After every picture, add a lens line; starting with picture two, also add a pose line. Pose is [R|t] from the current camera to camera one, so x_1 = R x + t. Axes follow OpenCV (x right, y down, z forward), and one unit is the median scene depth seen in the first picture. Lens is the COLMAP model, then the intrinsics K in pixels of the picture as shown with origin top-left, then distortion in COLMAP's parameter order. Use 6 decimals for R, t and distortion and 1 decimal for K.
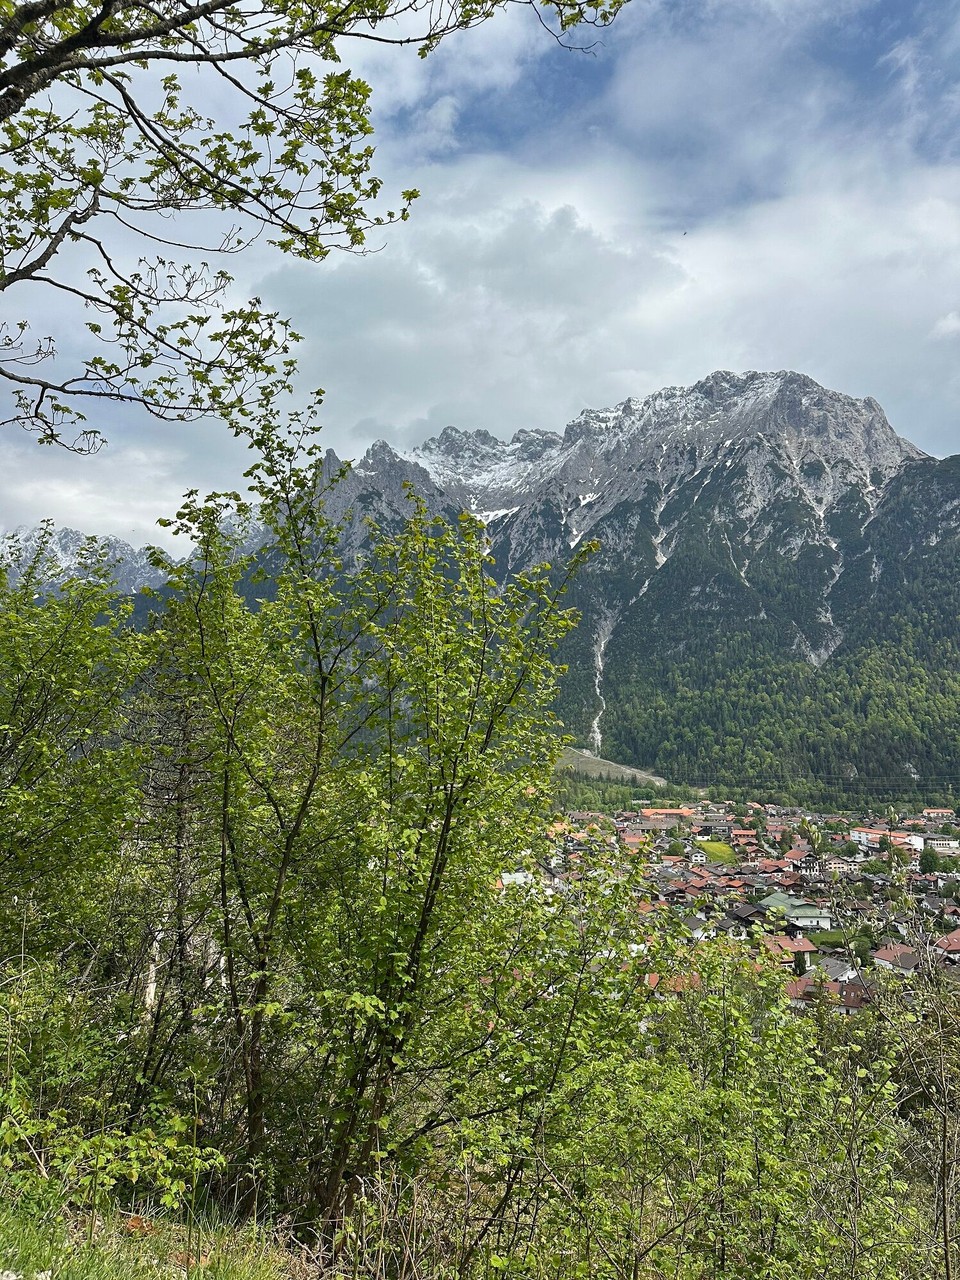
lens RADIAL K [[878.7, 0, 480.0], [0, 878.7, 640.0], [0, 0, 1]] dist [0.165124, -0.353001]
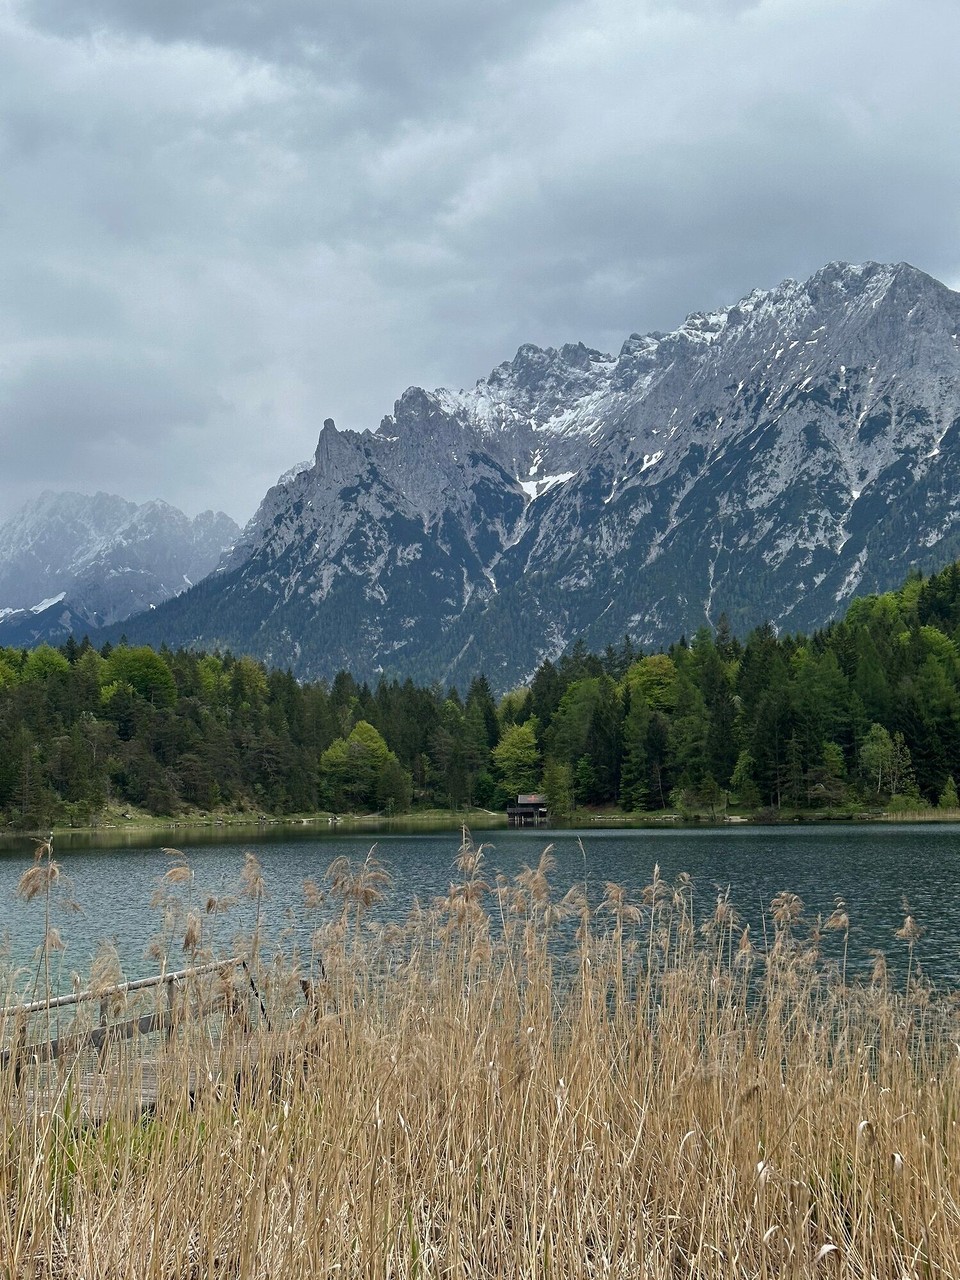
lens RADIAL K [[1747.4, 0, 480.0], [0, 1747.4, 640.0], [0, 0, 1]] dist [0.126946, 0.028034]
pose [[0.954728, -0.049339, -0.293359, 0.411519], [0.062161, 0.997468, 0.034541, -0.071811], [0.290912, -0.051213, 0.955378, -0.443994]]
